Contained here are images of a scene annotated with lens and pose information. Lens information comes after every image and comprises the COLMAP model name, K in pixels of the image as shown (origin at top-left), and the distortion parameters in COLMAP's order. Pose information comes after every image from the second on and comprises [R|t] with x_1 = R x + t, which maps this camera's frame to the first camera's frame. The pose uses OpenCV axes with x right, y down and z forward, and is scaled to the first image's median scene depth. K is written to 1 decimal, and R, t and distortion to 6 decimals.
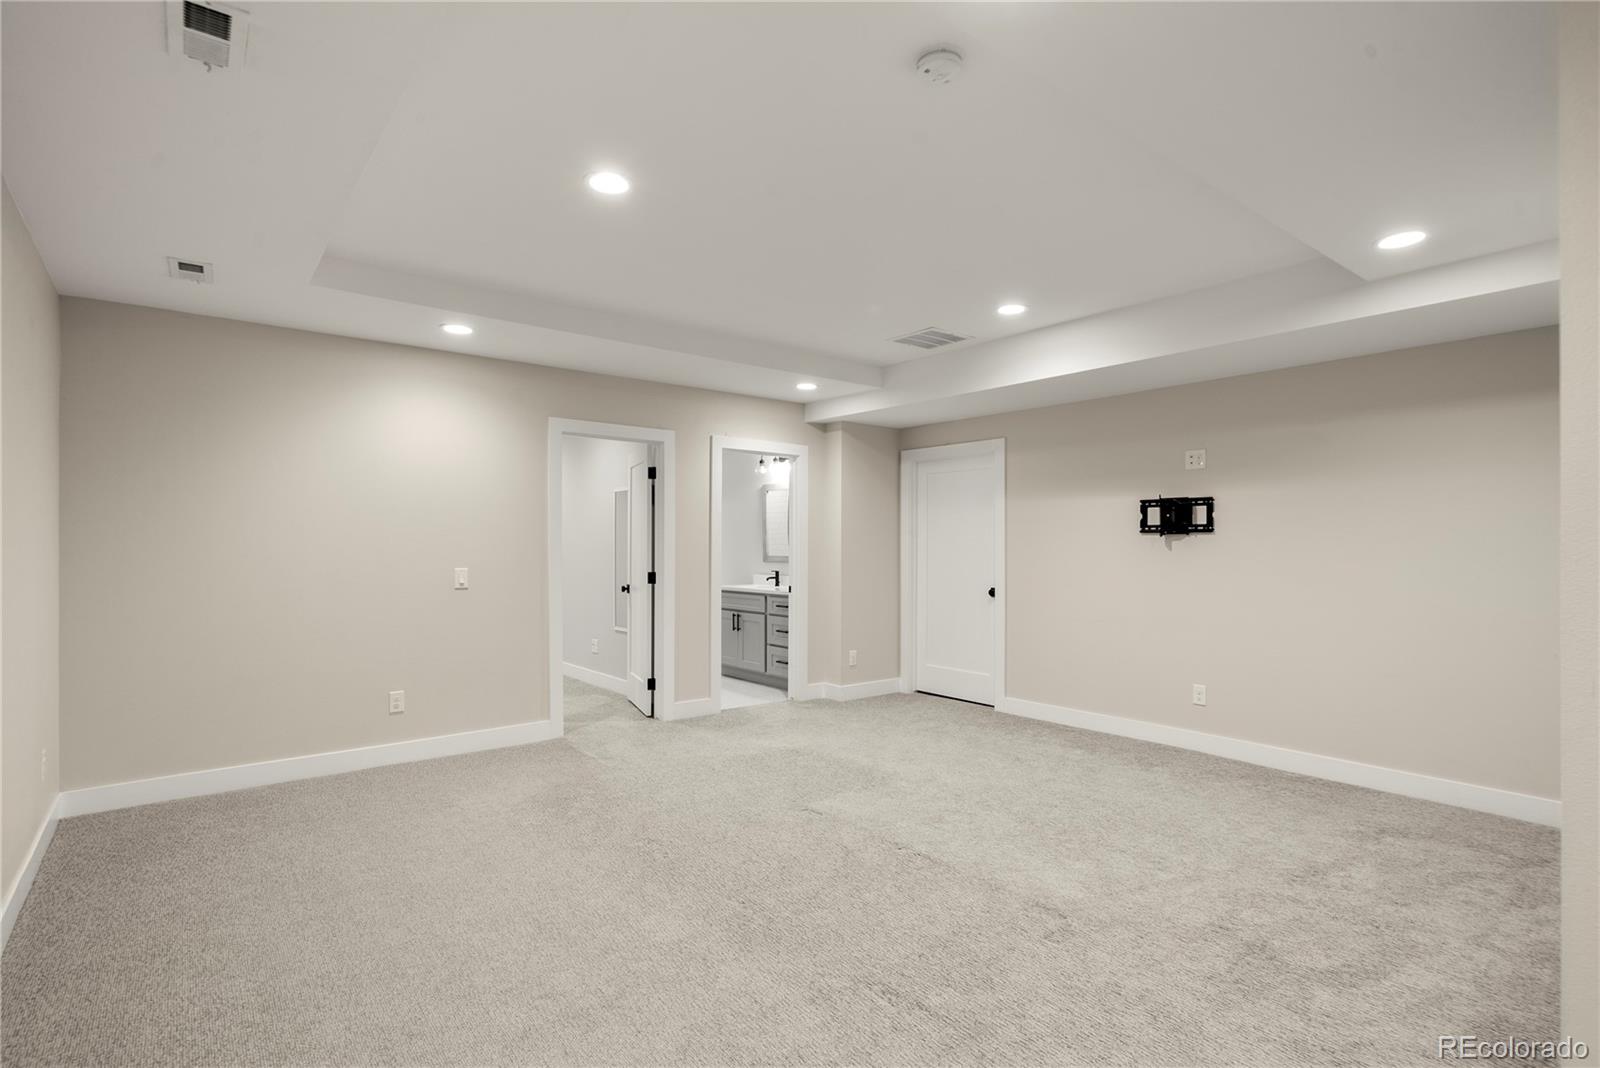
lens RADIAL K [[776.6, 0, 792.0], [0, 776.6, 536.7], [0, 0, 1]] dist [0.002805, 0.000181]
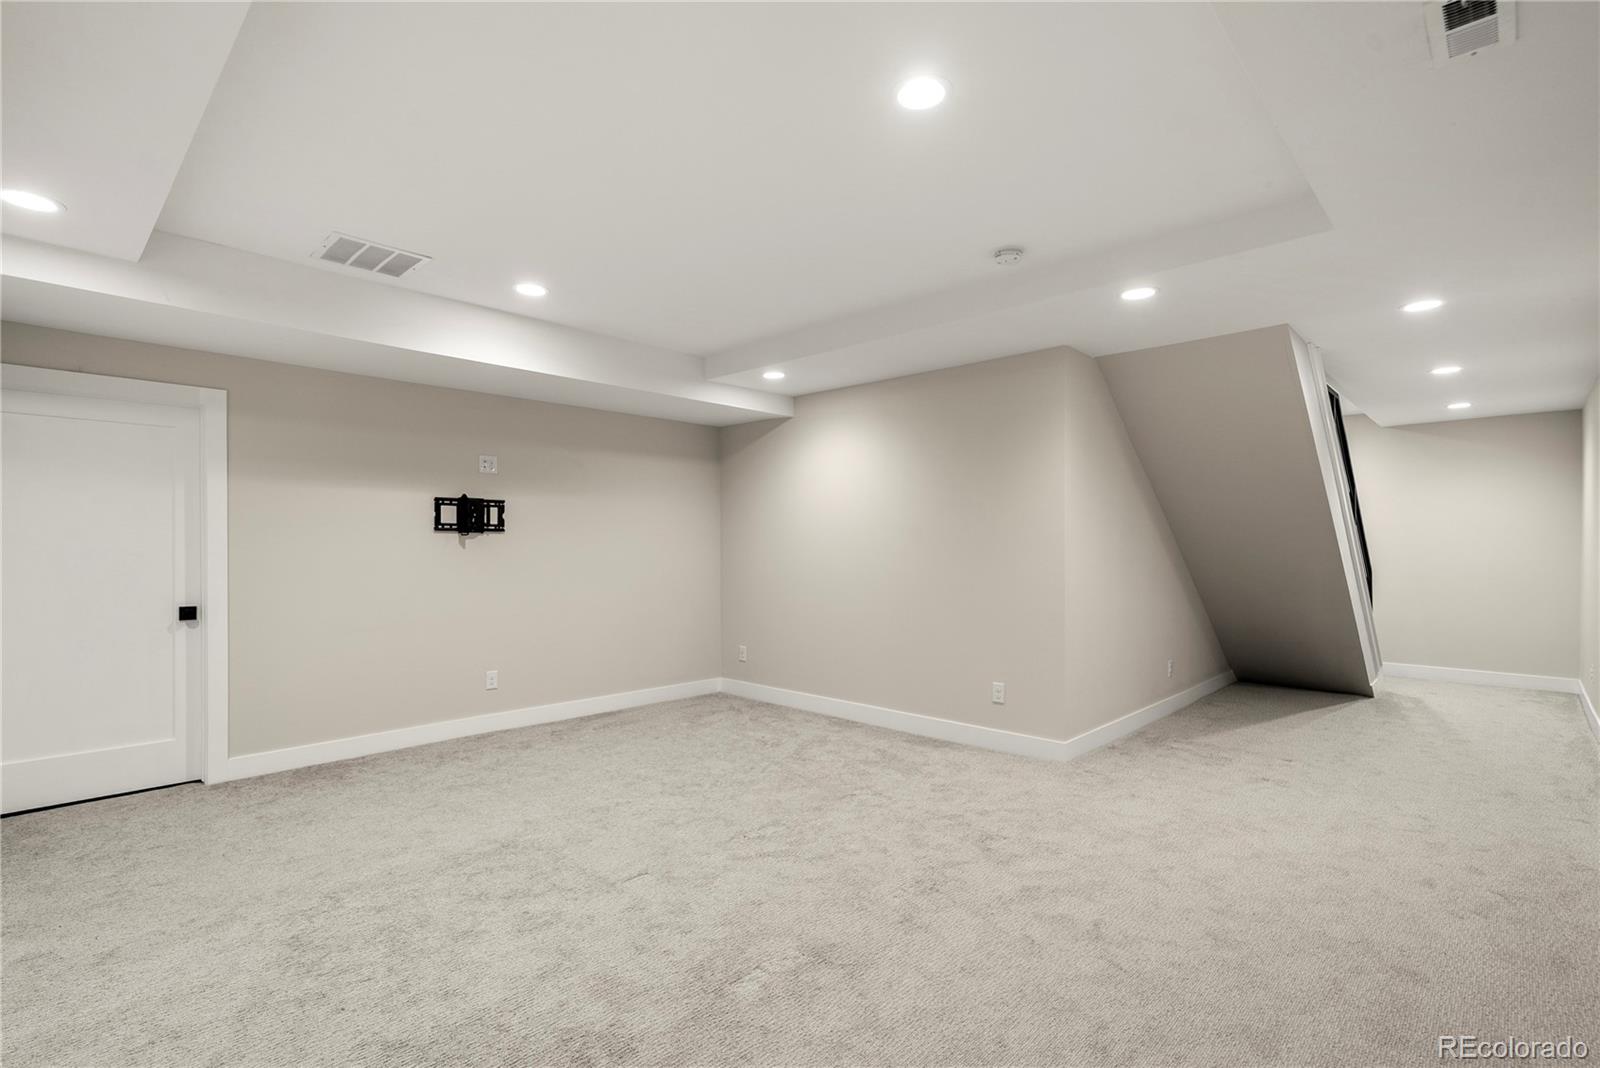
lens RADIAL K [[749.6, 0, 791.9], [0, 749.6, 540.5], [0, 0, 1]] dist [0.000133, 0.000957]
pose [[-0.128496, 0.000151, 0.991710, -0.571779], [-0.010817, 0.999940, -0.001554, 0.004235], [-0.991651, -0.010927, -0.128487, 0.708681]]
